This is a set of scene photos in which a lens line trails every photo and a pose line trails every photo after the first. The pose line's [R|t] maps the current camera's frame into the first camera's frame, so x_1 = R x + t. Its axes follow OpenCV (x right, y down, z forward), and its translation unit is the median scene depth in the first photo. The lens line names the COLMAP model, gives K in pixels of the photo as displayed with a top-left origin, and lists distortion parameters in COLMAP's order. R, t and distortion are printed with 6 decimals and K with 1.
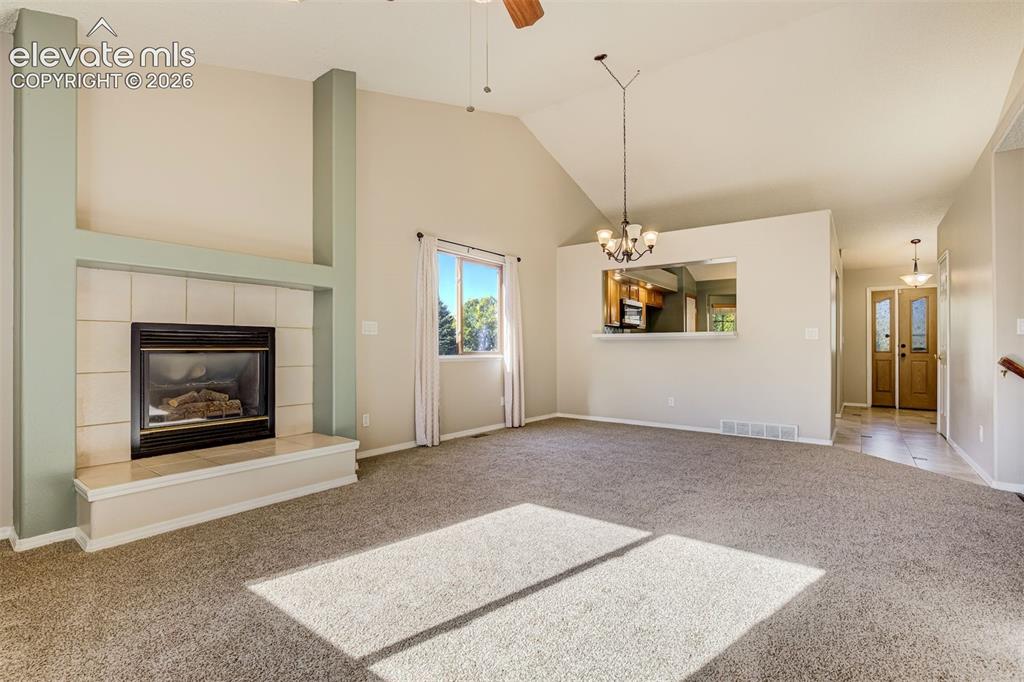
lens RADIAL K [[465.5, 0, 515.1], [0, 465.5, 345.8], [0, 0, 1]] dist [-0.018395, 0.011242]
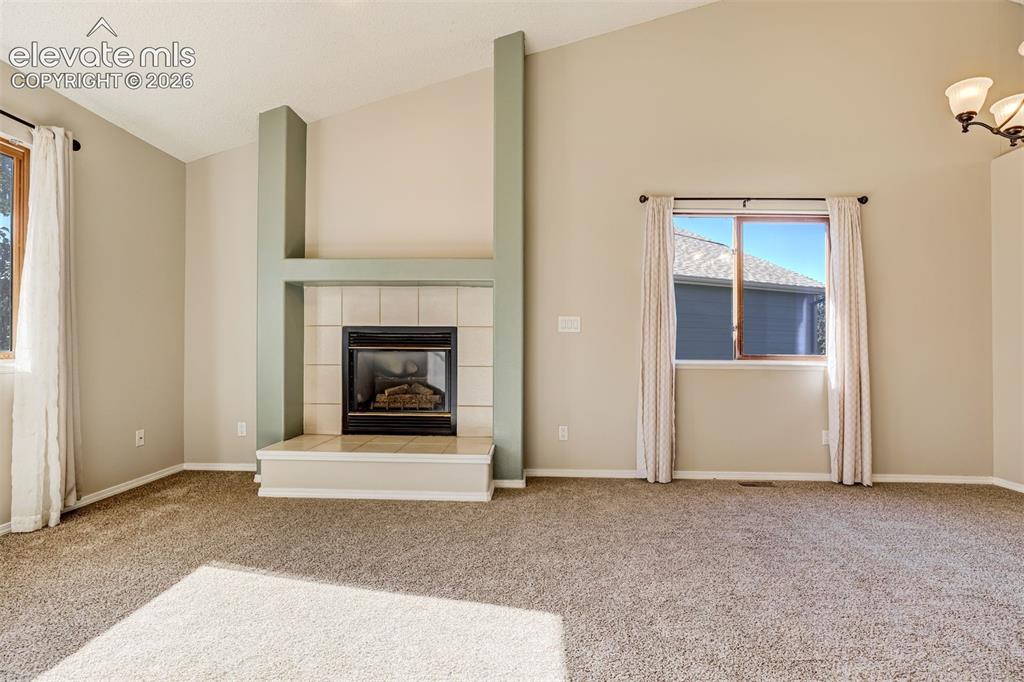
lens RADIAL K [[465.5, 0, 515.1], [0, 465.5, 345.8], [0, 0, 1]] dist [-0.018395, 0.011242]
pose [[0.576452, -0.001055, -0.817130, 0.386969], [-0.003509, 0.999987, -0.003766, 0.005060], [0.817123, 0.005038, 0.576441, 0.522339]]
